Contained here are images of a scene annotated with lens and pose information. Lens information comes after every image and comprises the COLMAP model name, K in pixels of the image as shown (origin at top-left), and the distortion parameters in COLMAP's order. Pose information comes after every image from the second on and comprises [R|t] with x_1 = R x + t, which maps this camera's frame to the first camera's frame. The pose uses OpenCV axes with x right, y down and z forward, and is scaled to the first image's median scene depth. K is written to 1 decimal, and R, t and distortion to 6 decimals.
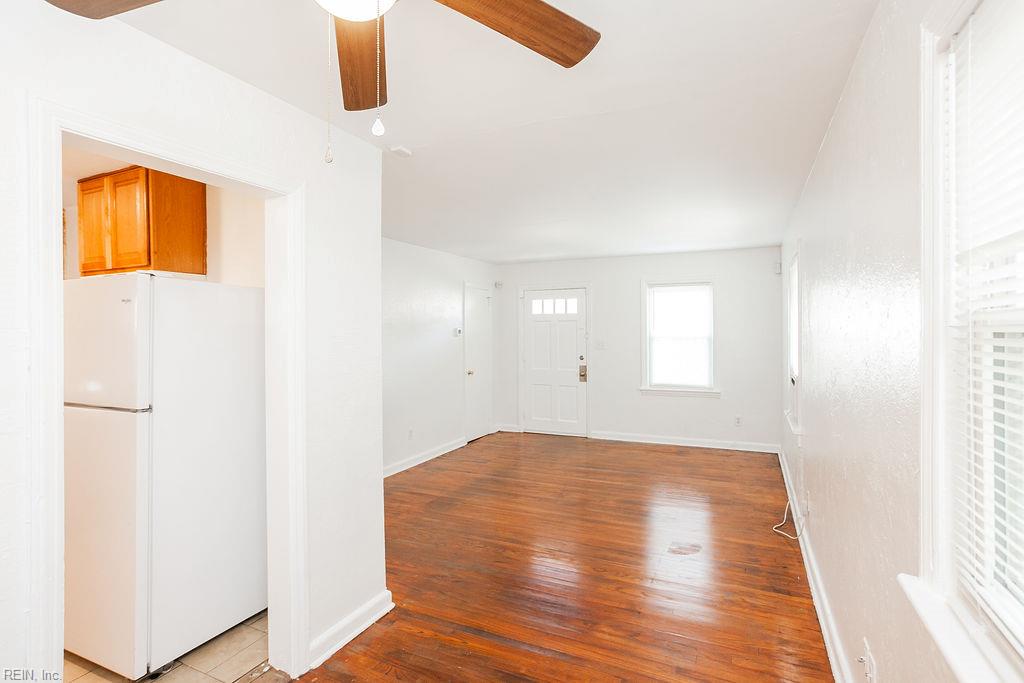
lens RADIAL K [[503.1, 0, 512.0], [0, 503.1, 341.5], [0, 0, 1]] dist [-0.015988, 0.000542]
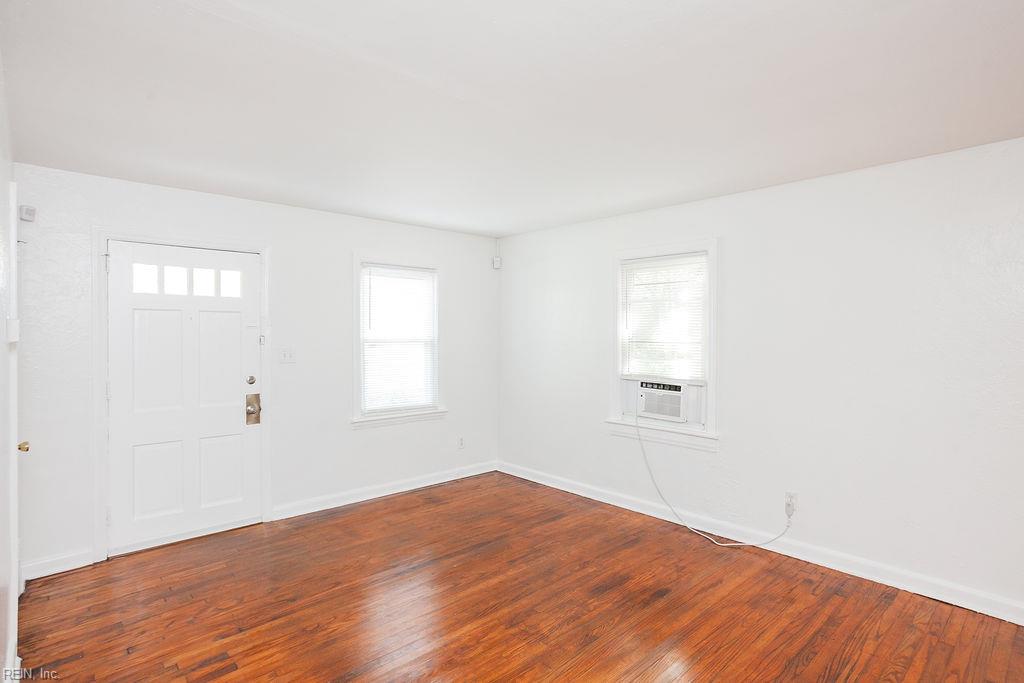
lens RADIAL K [[524.9, 0, 487.1], [0, 524.9, 340.8], [0, 0, 1]] dist [-0.014109, 0.000919]
pose [[0.379591, -0.002786, 0.925150, -0.345790], [0.015701, 0.999871, -0.003431, -0.005348], [-0.925021, 0.015828, 0.379586, 0.656880]]
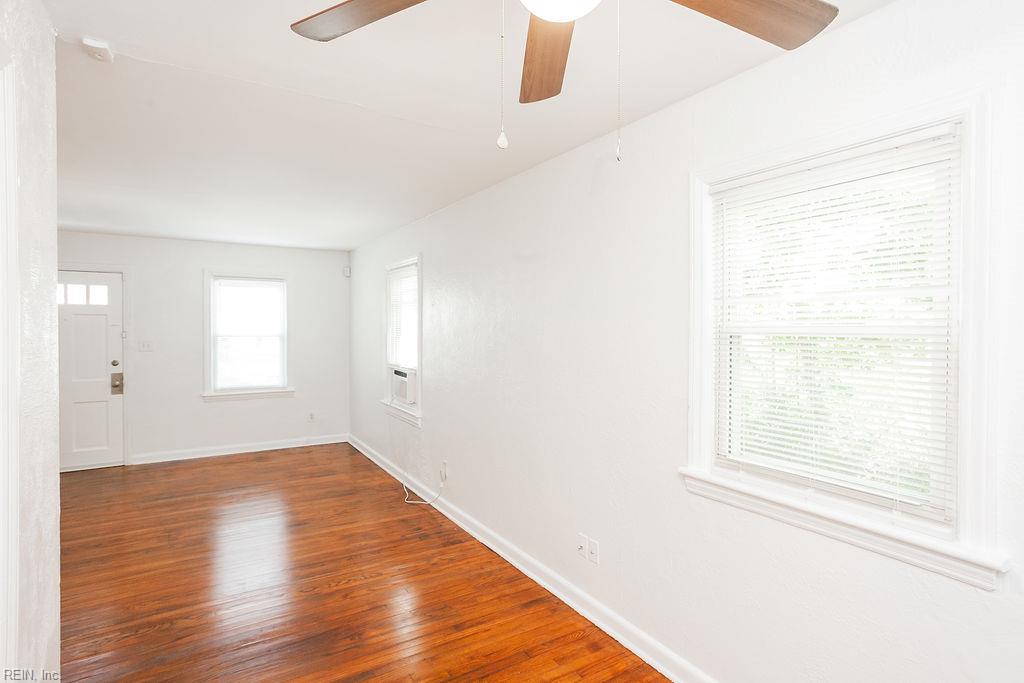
lens RADIAL K [[518.3, 0, 491.8], [0, 518.3, 335.4], [0, 0, 1]] dist [-0.001620, 0.000667]
pose [[0.560230, -0.002669, 0.828333, -0.231378], [0.008137, 0.999964, -0.002282, -0.004023], [-0.828297, 0.008019, 0.560231, 0.099981]]
